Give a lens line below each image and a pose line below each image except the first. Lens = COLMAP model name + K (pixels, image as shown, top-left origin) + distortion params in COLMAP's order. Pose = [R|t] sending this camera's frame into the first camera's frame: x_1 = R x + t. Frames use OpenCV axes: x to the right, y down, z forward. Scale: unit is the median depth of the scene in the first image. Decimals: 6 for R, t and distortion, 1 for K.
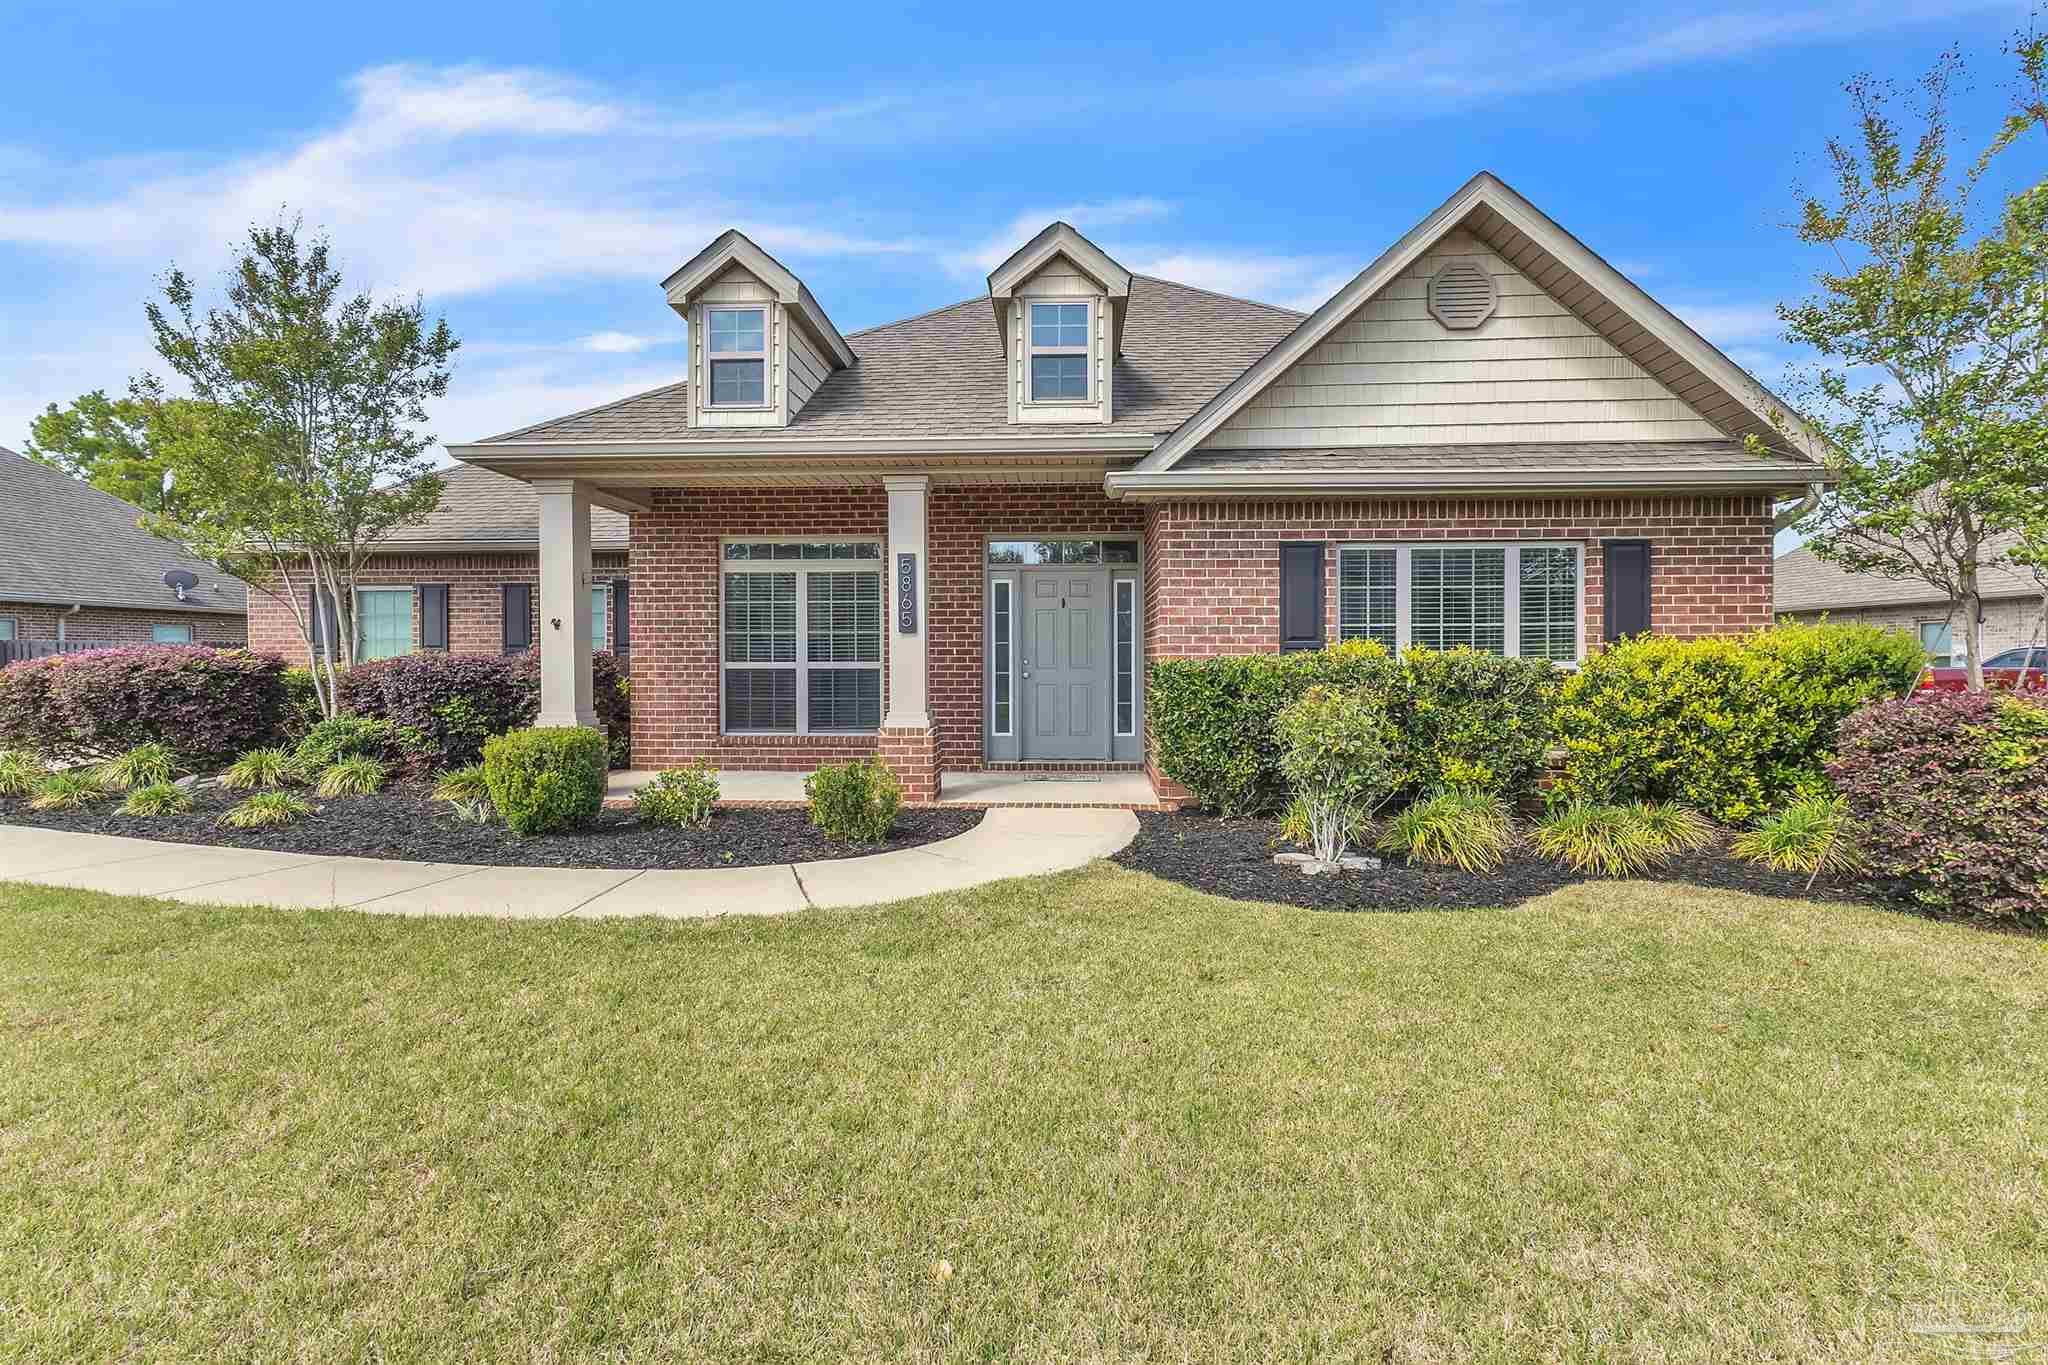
lens RADIAL K [[958.8, 0, 1024.5], [0, 958.8, 669.5], [0, 0, 1]] dist [0.004280, 0.000769]
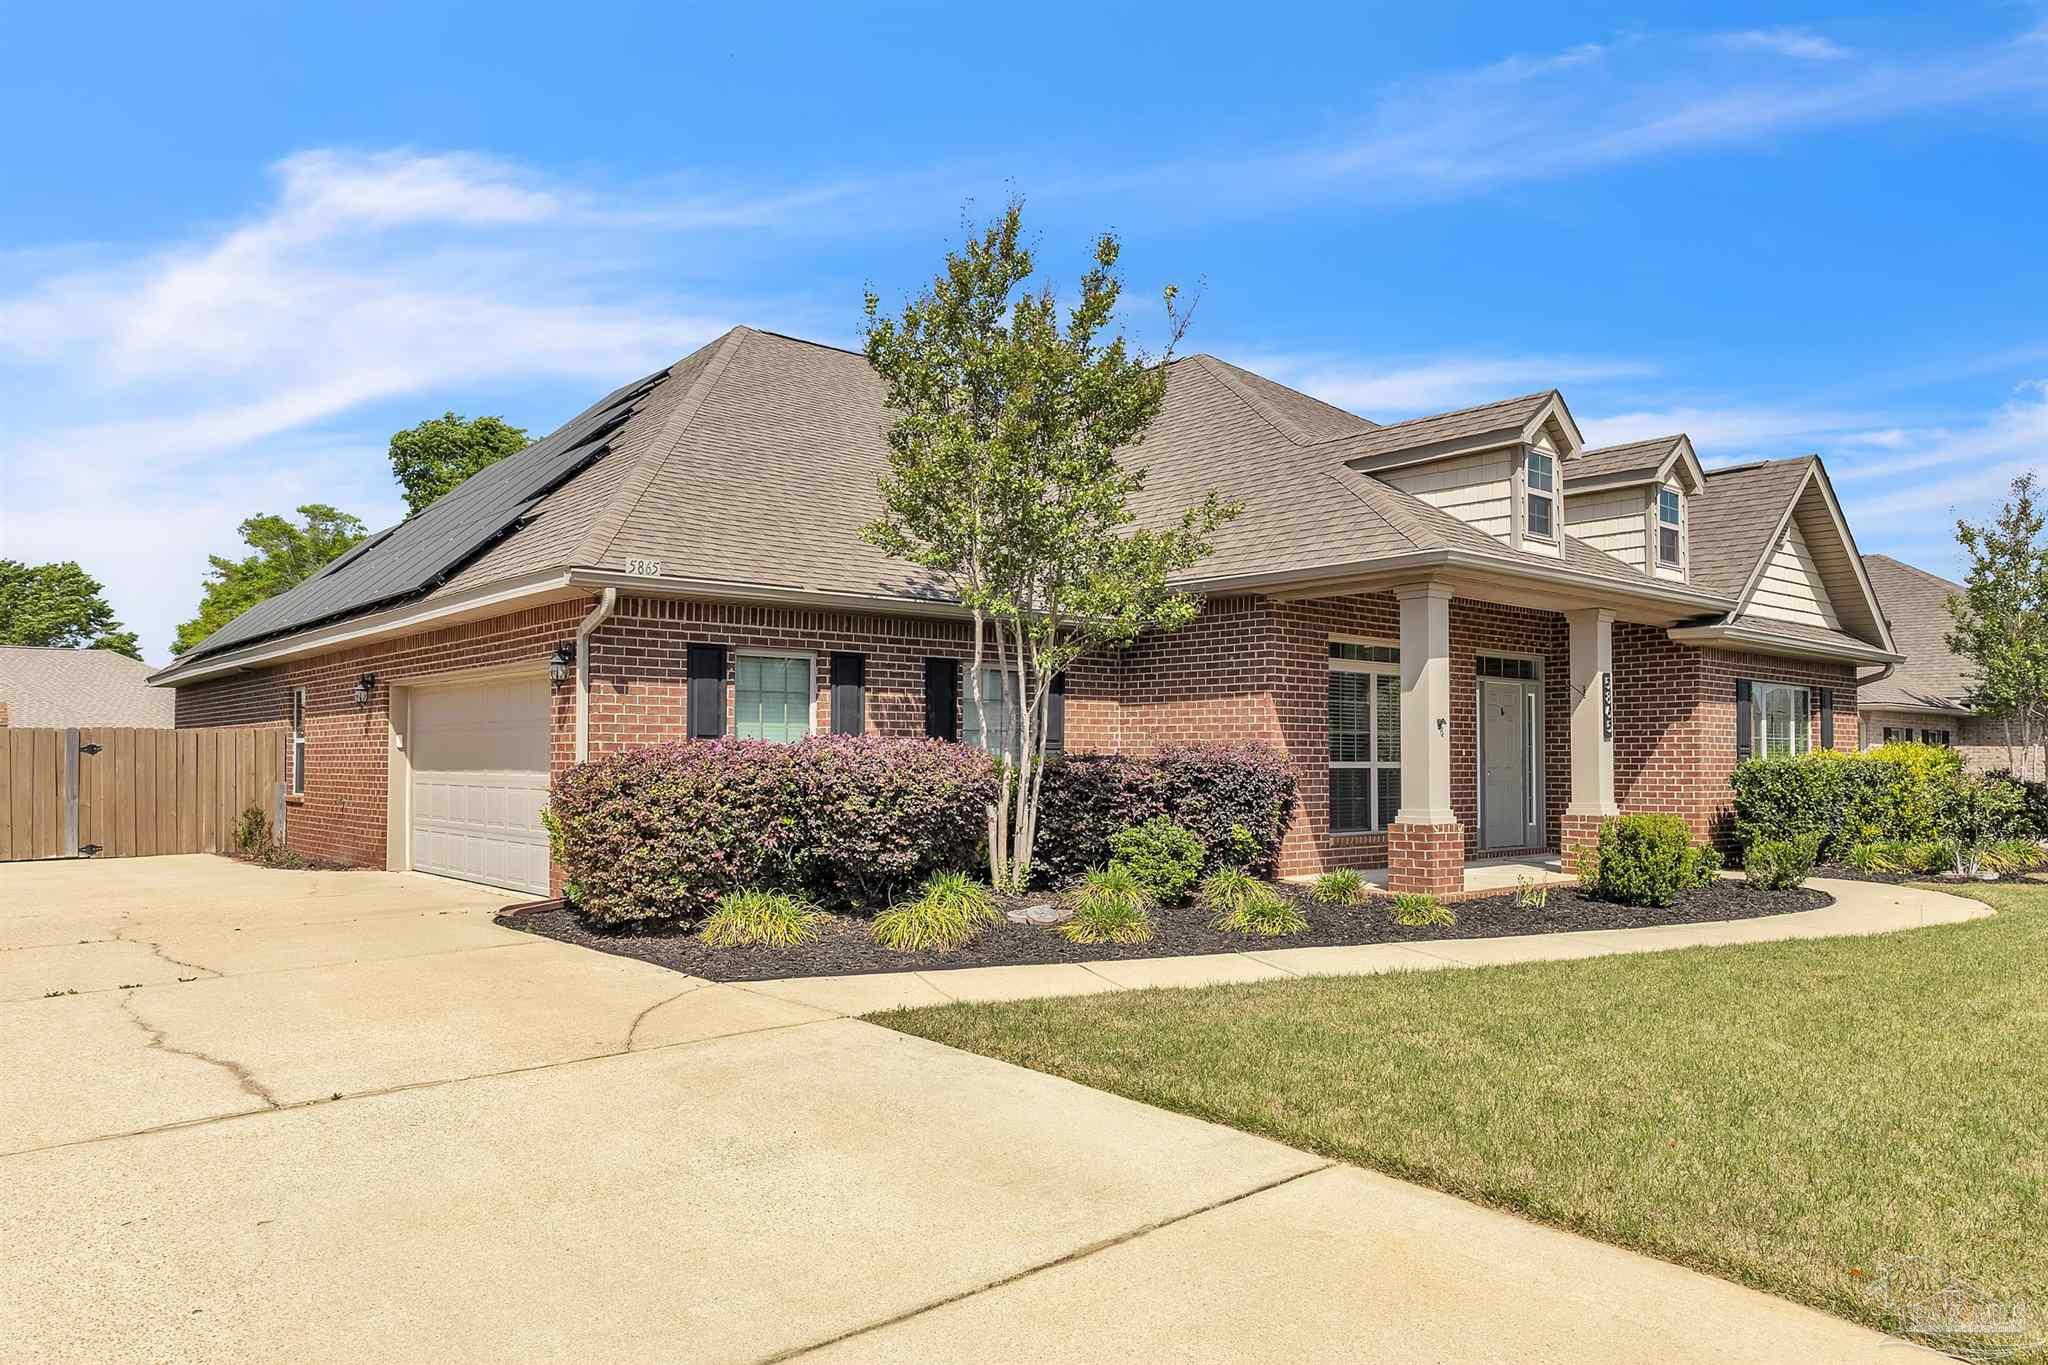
lens RADIAL K [[1396.1, 0, 1024.9], [0, 1396.1, 746.2], [0, 0, 1]] dist [-0.000149, 0.000205]
pose [[0.723668, 0.012584, 0.690033, -1.526774], [0.005831, 0.999687, -0.024347, 0.009782], [-0.690124, 0.021643, 0.723368, 0.179933]]
